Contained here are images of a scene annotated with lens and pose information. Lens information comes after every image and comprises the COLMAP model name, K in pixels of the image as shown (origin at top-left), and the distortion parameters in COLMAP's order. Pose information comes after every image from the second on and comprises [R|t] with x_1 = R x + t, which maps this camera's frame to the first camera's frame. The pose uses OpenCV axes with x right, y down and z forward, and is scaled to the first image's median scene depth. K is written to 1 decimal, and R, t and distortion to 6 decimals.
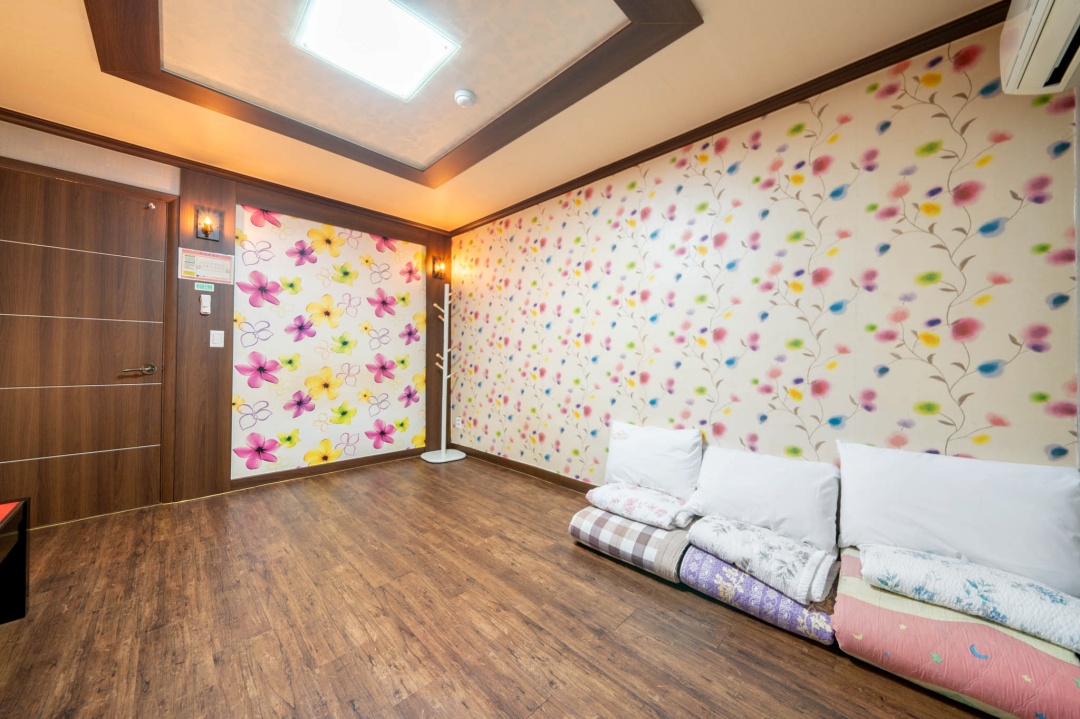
lens RADIAL K [[378.4, 0, 551.8], [0, 378.4, 352.7], [0, 0, 1]] dist [-0.004340, 0.000253]
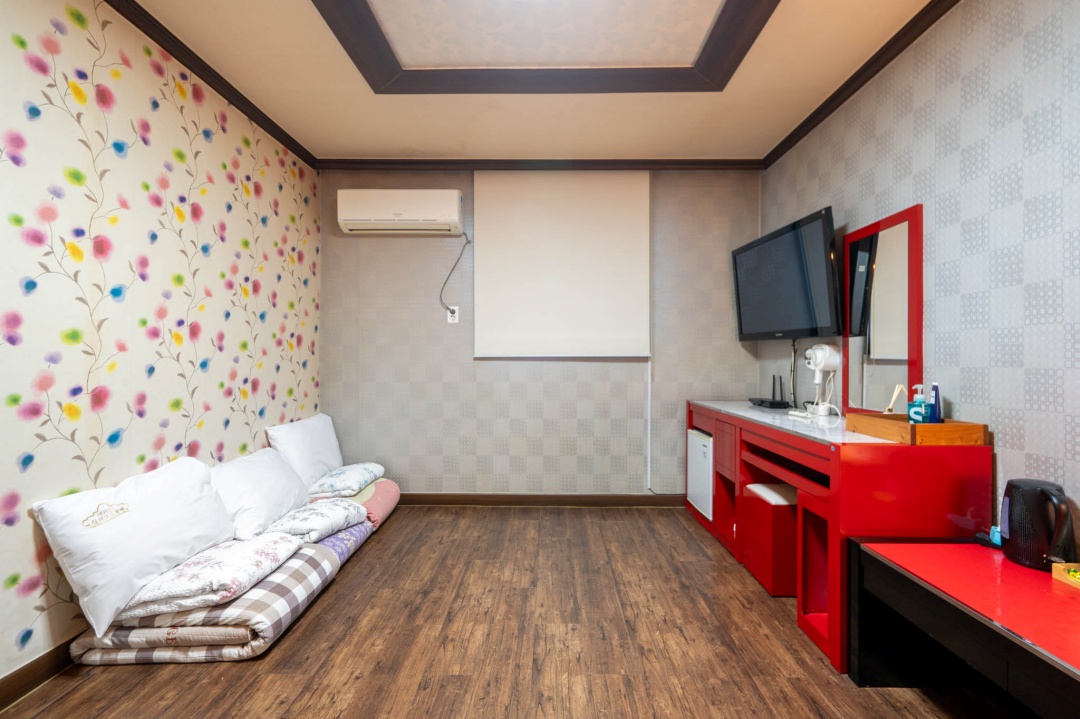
lens RADIAL K [[489.1, 0, 550.6], [0, 489.1, 357.5], [0, 0, 1]] dist [0.004063, -0.001913]
pose [[-0.694922, -0.002599, 0.719081, -1.111950], [-0.008872, 0.999948, -0.004960, 0.009775], [-0.719031, -0.009827, -0.694909, 1.602042]]
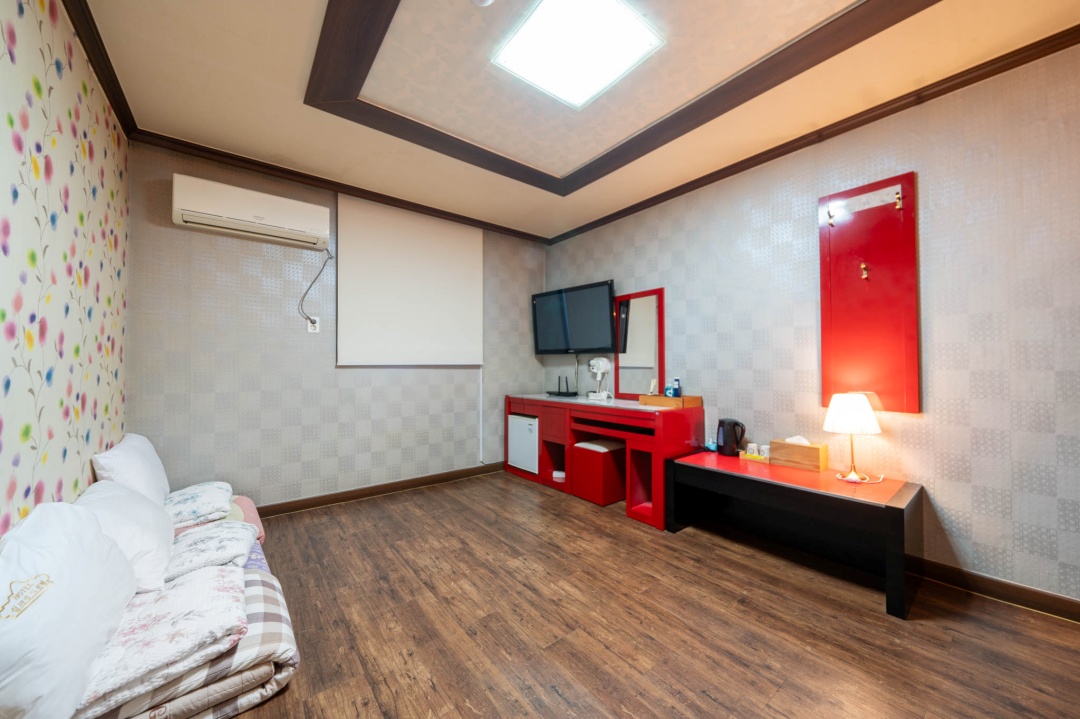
lens RADIAL K [[378.4, 0, 547.6], [0, 378.4, 361.1], [0, 0, 1]] dist [-0.004340, 0.000253]
pose [[-0.992405, 0.000165, 0.123014, -0.534462], [-0.002284, 0.999802, -0.019772, 0.014406], [-0.122993, -0.019903, -0.992208, 2.006968]]
